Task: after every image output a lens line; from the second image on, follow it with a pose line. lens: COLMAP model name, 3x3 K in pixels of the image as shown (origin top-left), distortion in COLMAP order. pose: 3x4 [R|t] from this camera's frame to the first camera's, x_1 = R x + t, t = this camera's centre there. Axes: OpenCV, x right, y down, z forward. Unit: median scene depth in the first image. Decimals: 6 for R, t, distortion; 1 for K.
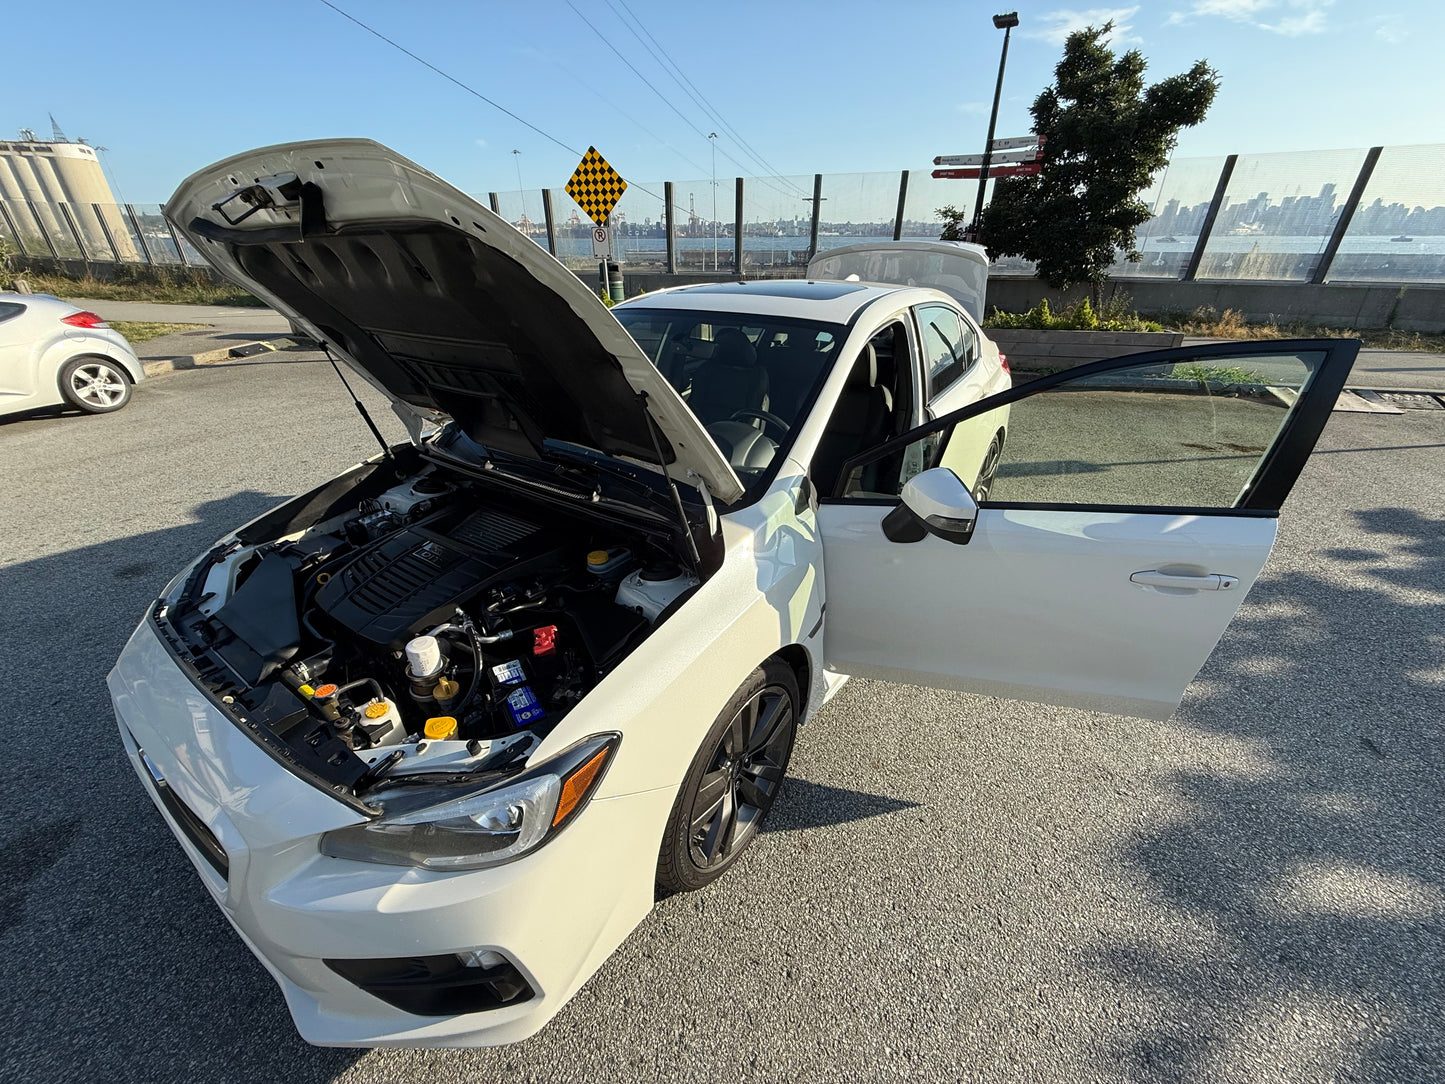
lens RADIAL K [[580.9, 0, 727.5], [0, 580.9, 534.6], [0, 0, 1]] dist [0.000476, -0.000289]
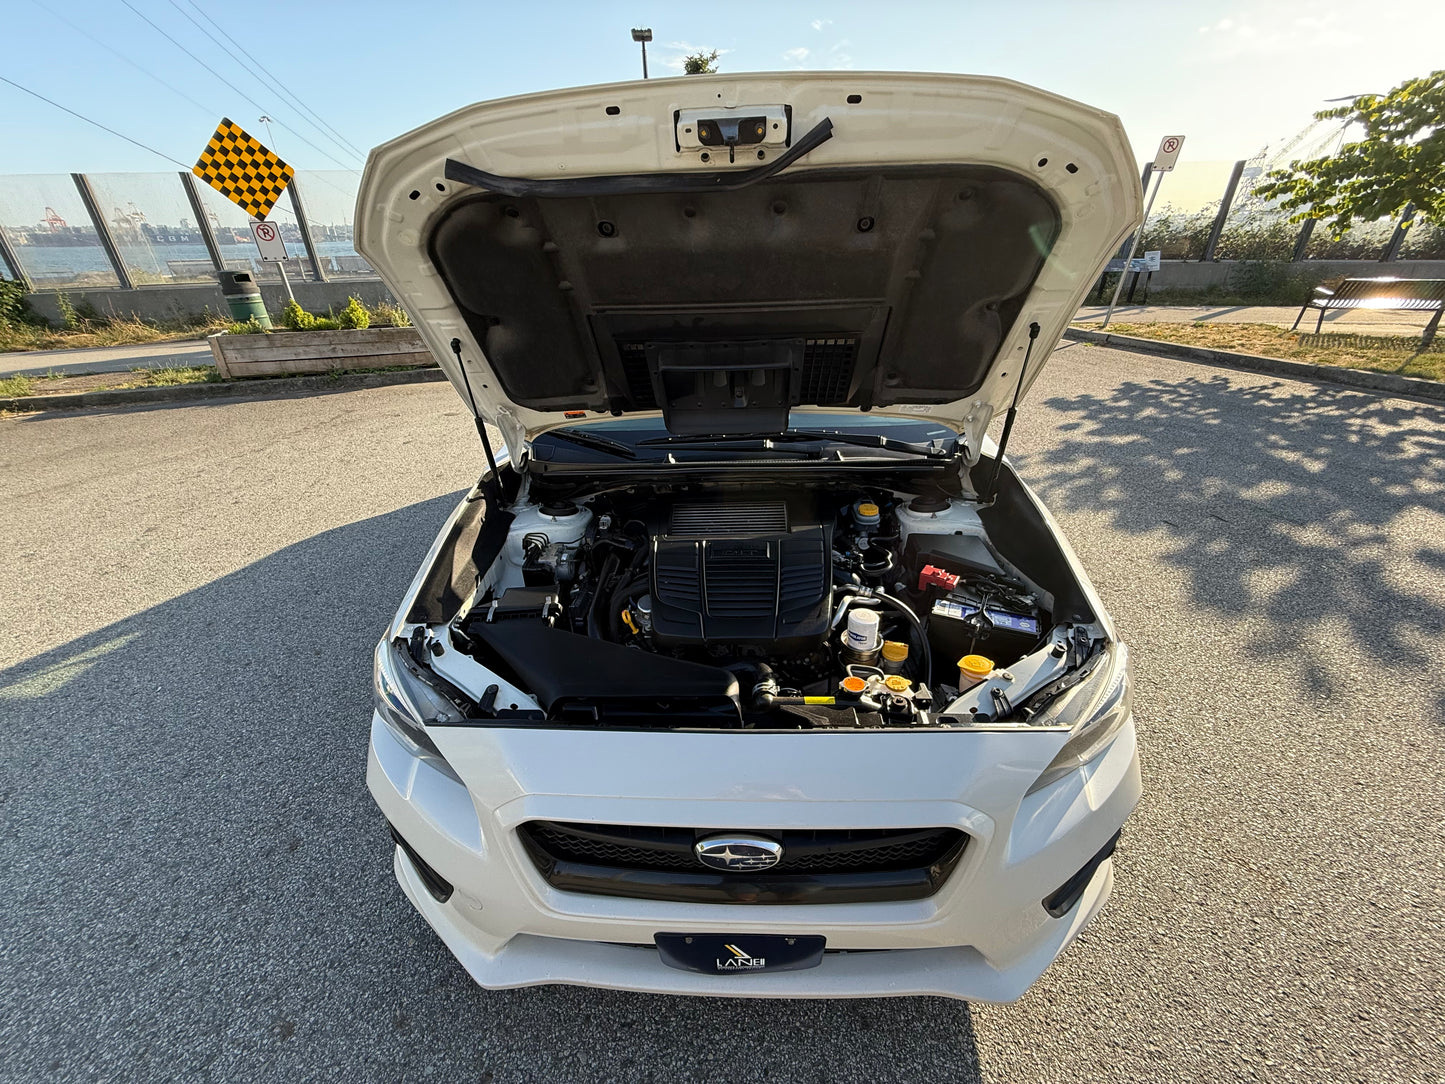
lens RADIAL K [[580.9, 0, 713.5], [0, 580.9, 533.4], [0, 0, 1]] dist [0.000476, -0.000289]
pose [[0.833718, -0.260434, 0.486917, -0.191879], [0.263622, 0.962538, 0.063442, -0.011432], [-0.485198, 0.075469, 0.871141, 0.046029]]
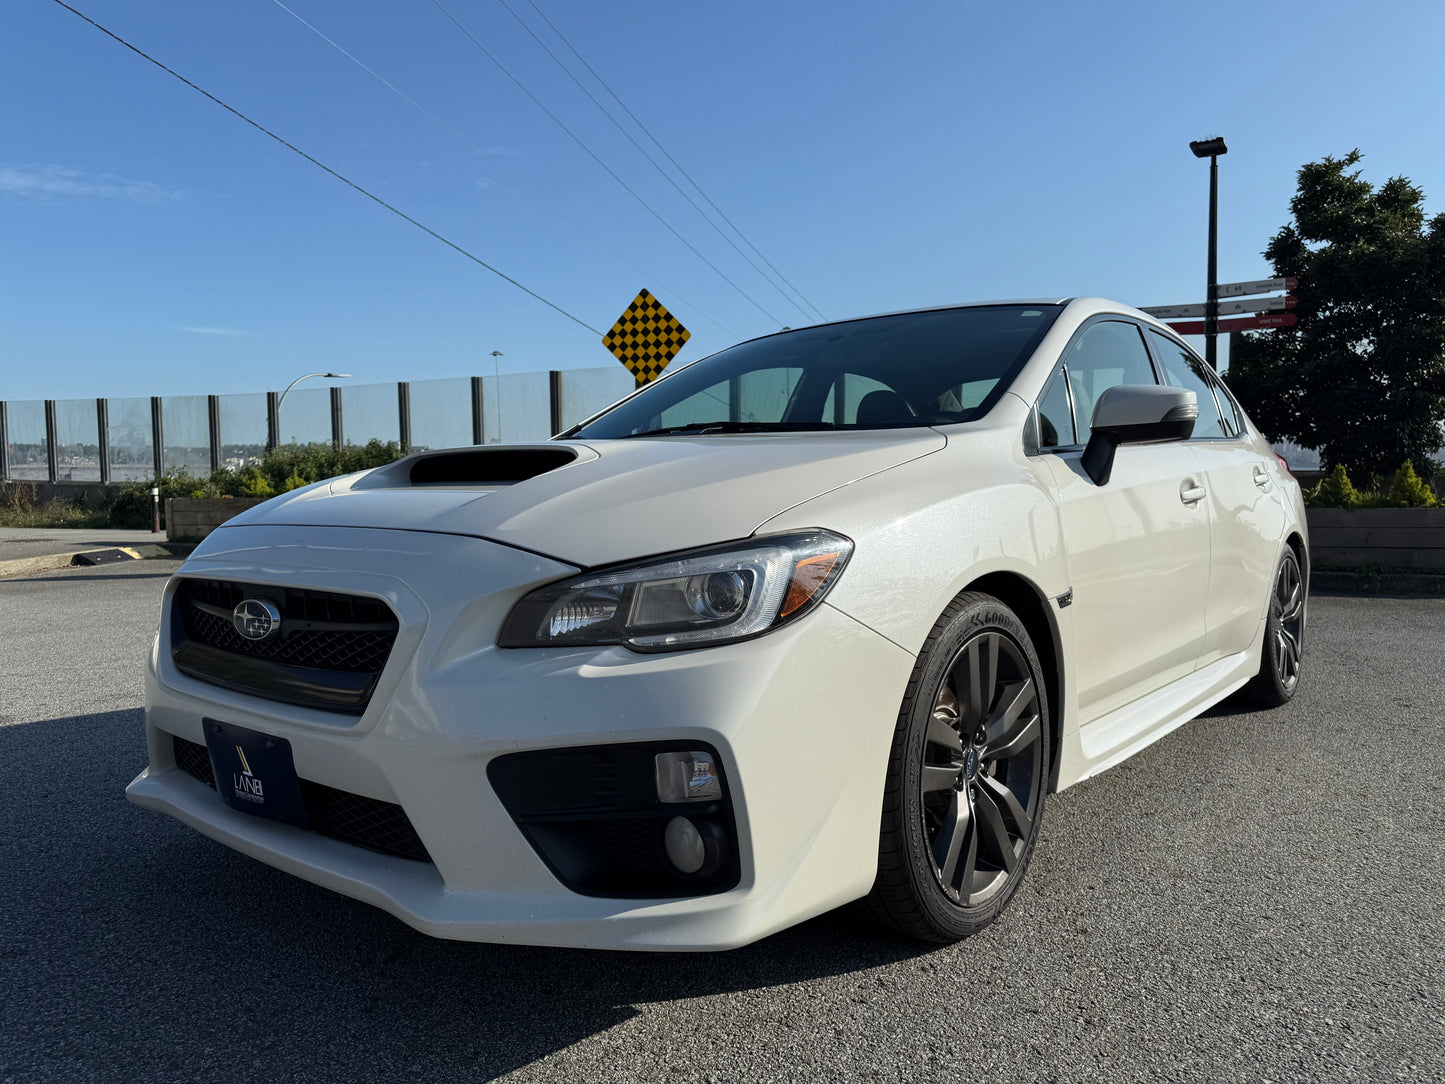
lens RADIAL K [[1055.0, 0, 736.5], [0, 1055.0, 535.3], [0, 0, 1]] dist [0.000241, 0.006841]
pose [[0.998075, -0.000248, -0.062017, -0.035448], [-0.025387, 0.910734, -0.412212, 0.130236], [0.056583, 0.412993, 0.908975, -0.049666]]
